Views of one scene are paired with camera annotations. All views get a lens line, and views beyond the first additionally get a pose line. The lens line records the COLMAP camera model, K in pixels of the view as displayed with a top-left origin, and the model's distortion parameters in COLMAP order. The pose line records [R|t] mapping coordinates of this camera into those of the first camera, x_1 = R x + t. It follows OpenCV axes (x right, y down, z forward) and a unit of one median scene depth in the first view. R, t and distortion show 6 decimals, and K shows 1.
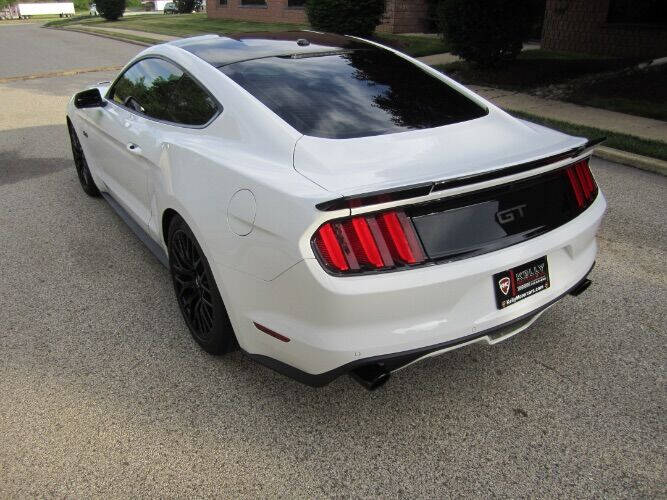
lens RADIAL K [[557.1, 0, 334.7], [0, 557.1, 264.4], [0, 0, 1]] dist [-0.080037, 0.056373]
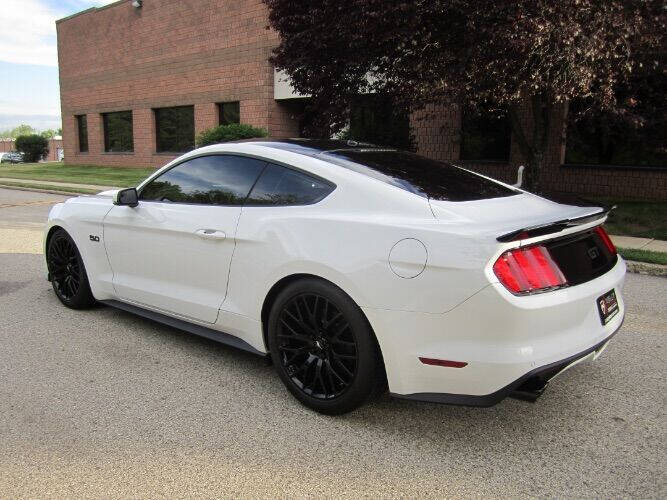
lens RADIAL K [[556.6, 0, 335.3], [0, 556.6, 261.7], [0, 0, 1]] dist [-0.066209, 0.026932]
pose [[0.959256, -0.046741, 0.278645, -0.548836], [0.116333, 0.964083, -0.238767, 0.147686], [-0.257477, 0.261455, 0.930240, -0.027801]]
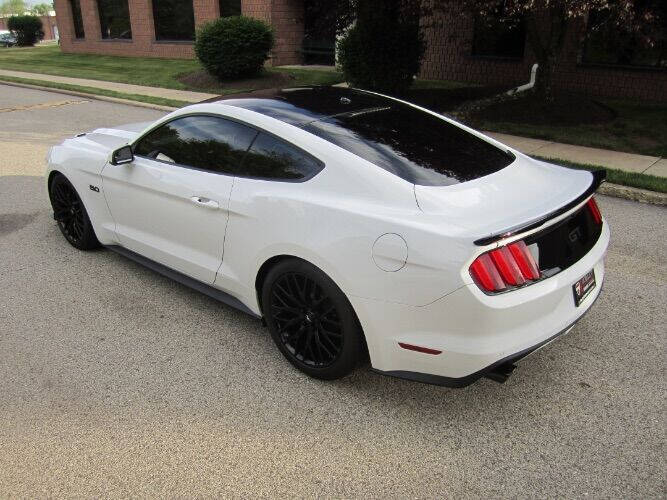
lens RADIAL K [[556.6, 0, 335.3], [0, 556.6, 261.7], [0, 0, 1]] dist [-0.066209, 0.026932]
pose [[0.964050, -0.101304, 0.245653, -0.503085], [0.112562, 0.993123, -0.032193, -0.042314], [-0.240702, 0.058686, 0.968823, -0.122000]]
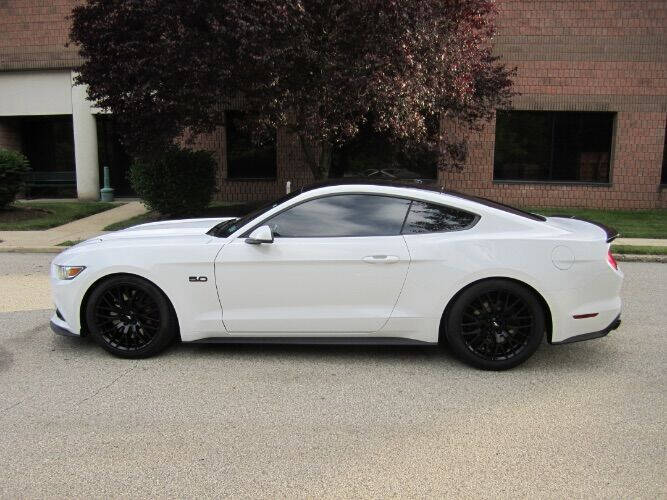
lens RADIAL K [[557.1, 0, 334.7], [0, 557.1, 264.4], [0, 0, 1]] dist [-0.080037, 0.056373]
pose [[0.618358, -0.139586, 0.773401, -1.840451], [0.347334, 0.931312, -0.109618, -0.118212], [-0.704977, 0.336412, 0.624367, 0.328776]]
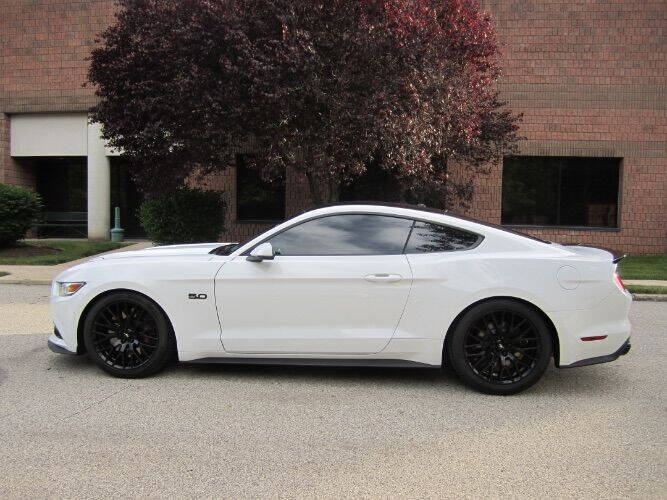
lens RADIAL K [[556.6, 0, 335.3], [0, 556.6, 261.7], [0, 0, 1]] dist [-0.066209, 0.026932]
pose [[0.631896, -0.054913, 0.773105, -1.820323], [0.332031, 0.920499, -0.206002, -0.019248], [-0.700330, 0.386866, 0.599893, 0.361259]]
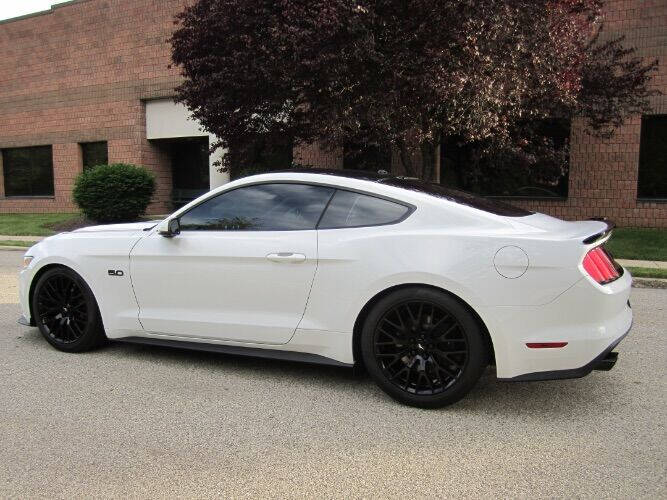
lens RADIAL K [[556.6, 0, 335.3], [0, 556.6, 261.7], [0, 0, 1]] dist [-0.066209, 0.026932]
pose [[0.837564, -0.071135, 0.541689, -1.118127], [0.244994, 0.935112, -0.256013, 0.132344], [-0.488328, 0.347138, 0.800644, 0.089166]]
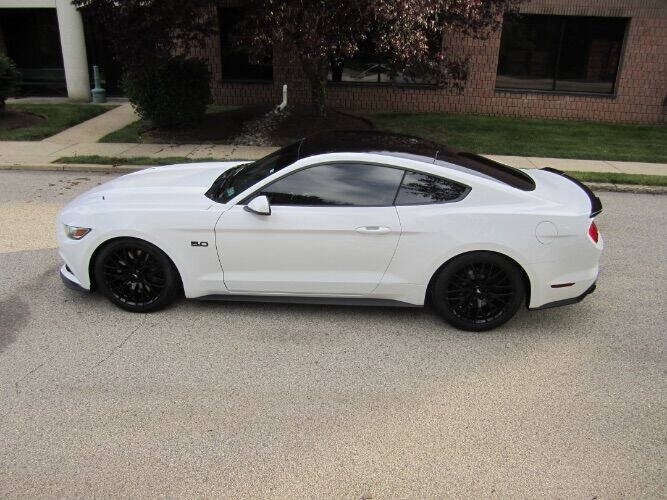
lens RADIAL K [[557.1, 0, 334.7], [0, 557.1, 264.4], [0, 0, 1]] dist [-0.080037, 0.056373]
pose [[0.617121, -0.289749, 0.731579, -1.851504], [0.332581, 0.938653, 0.091216, -0.365907], [-0.713128, 0.187018, 0.675627, 0.190147]]
